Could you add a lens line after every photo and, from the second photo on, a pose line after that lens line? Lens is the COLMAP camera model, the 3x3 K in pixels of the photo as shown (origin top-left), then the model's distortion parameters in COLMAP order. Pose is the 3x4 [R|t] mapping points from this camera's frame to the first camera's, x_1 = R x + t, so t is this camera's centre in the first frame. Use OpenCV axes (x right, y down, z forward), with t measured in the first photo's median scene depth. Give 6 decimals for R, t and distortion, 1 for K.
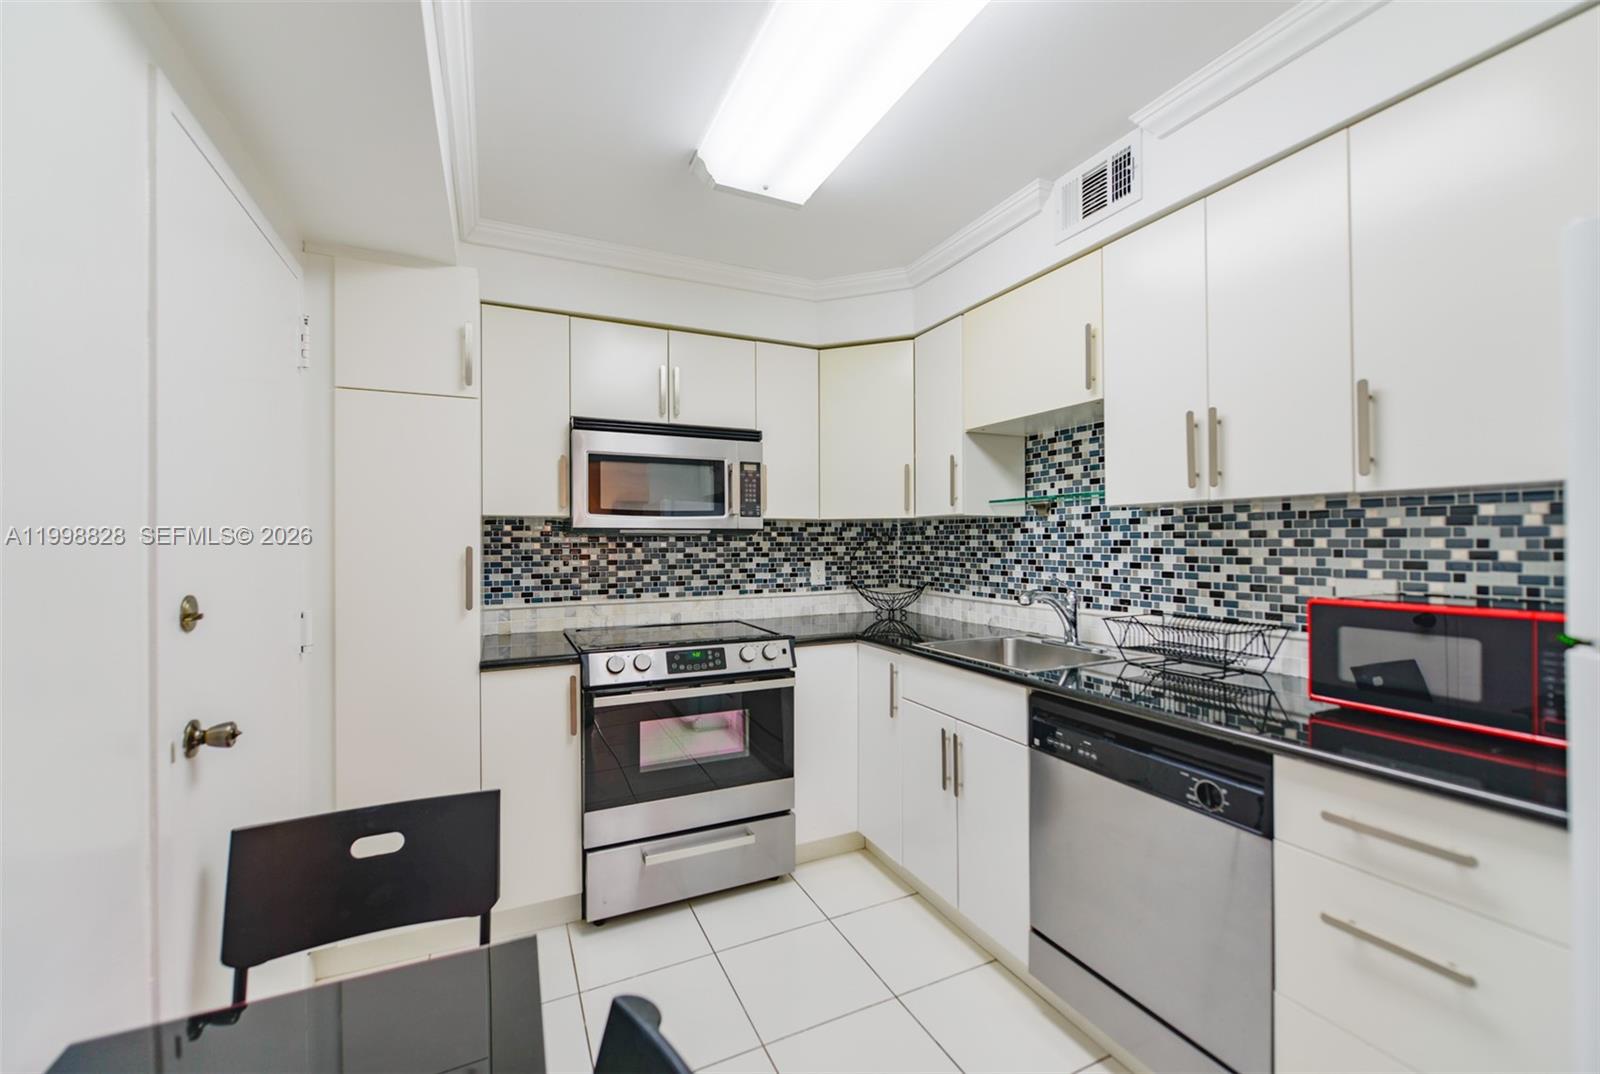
lens RADIAL K [[645.9, 0, 787.9], [0, 645.9, 539.8], [0, 0, 1]] dist [-0.000159, -0.000972]
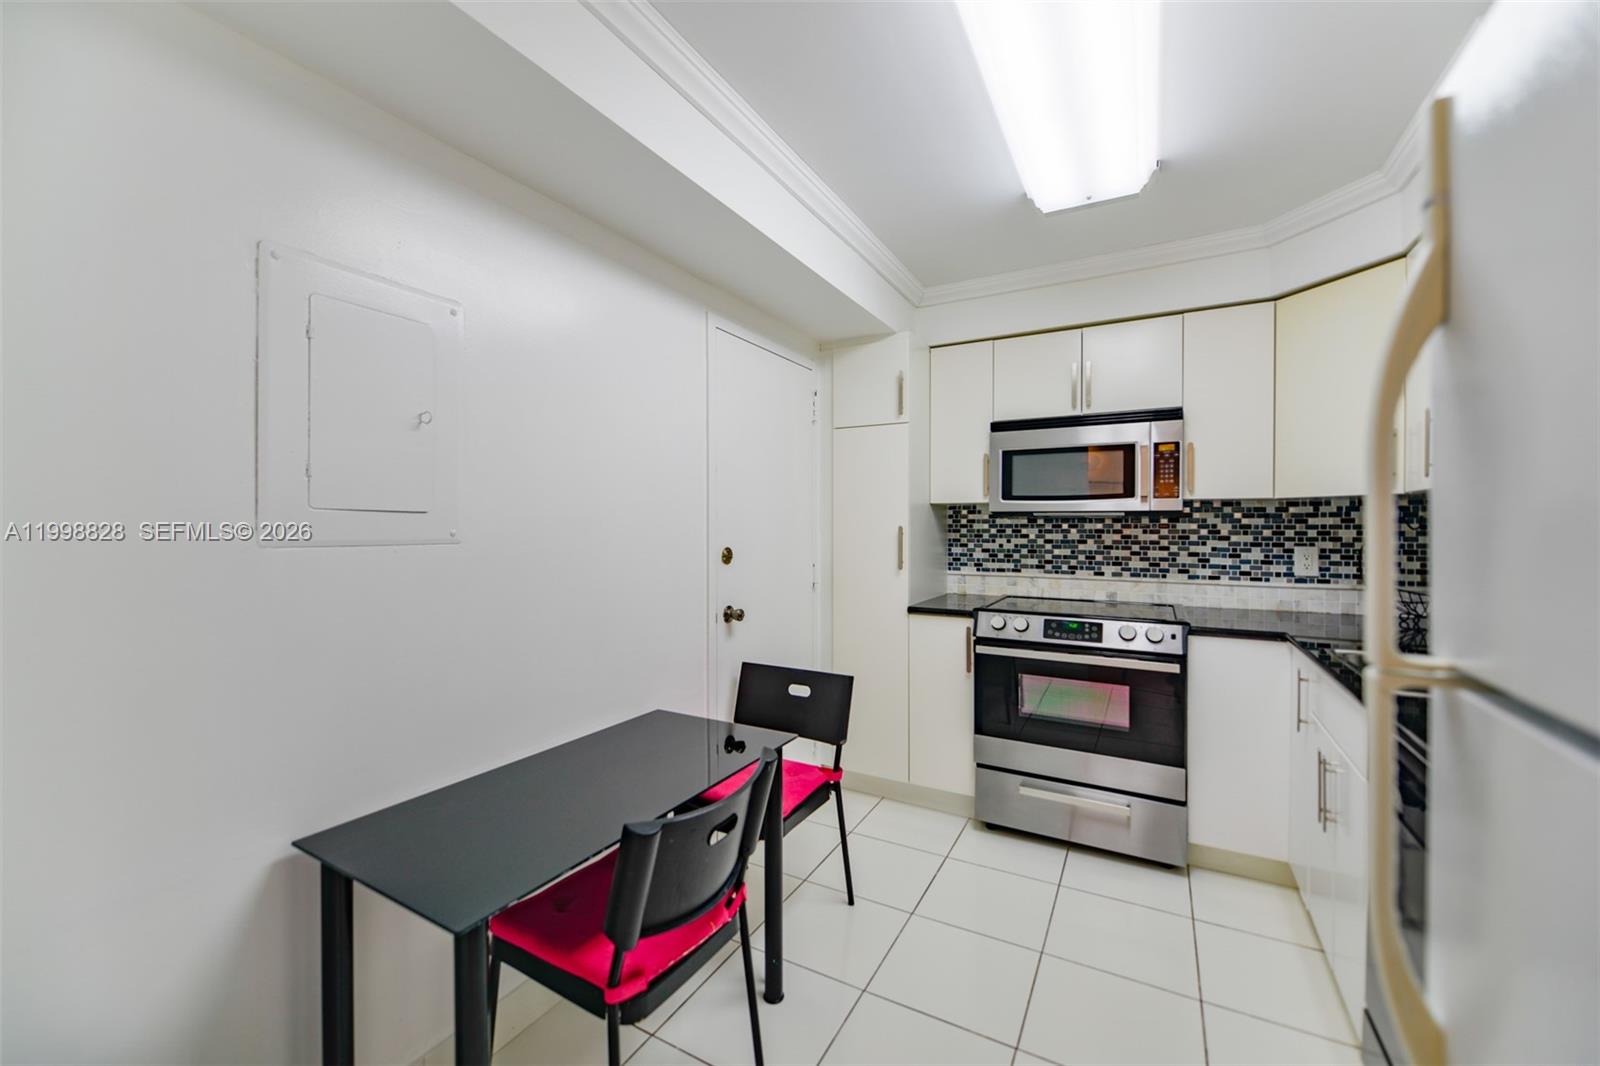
lens RADIAL K [[645.9, 0, 787.0], [0, 645.9, 528.6], [0, 0, 1]] dist [-0.000159, -0.000972]
pose [[0.569286, 0.010346, -0.822075, 0.415188], [-0.001089, 0.999929, 0.011830, -0.000560], [0.822139, -0.005840, 0.569257, -0.027495]]
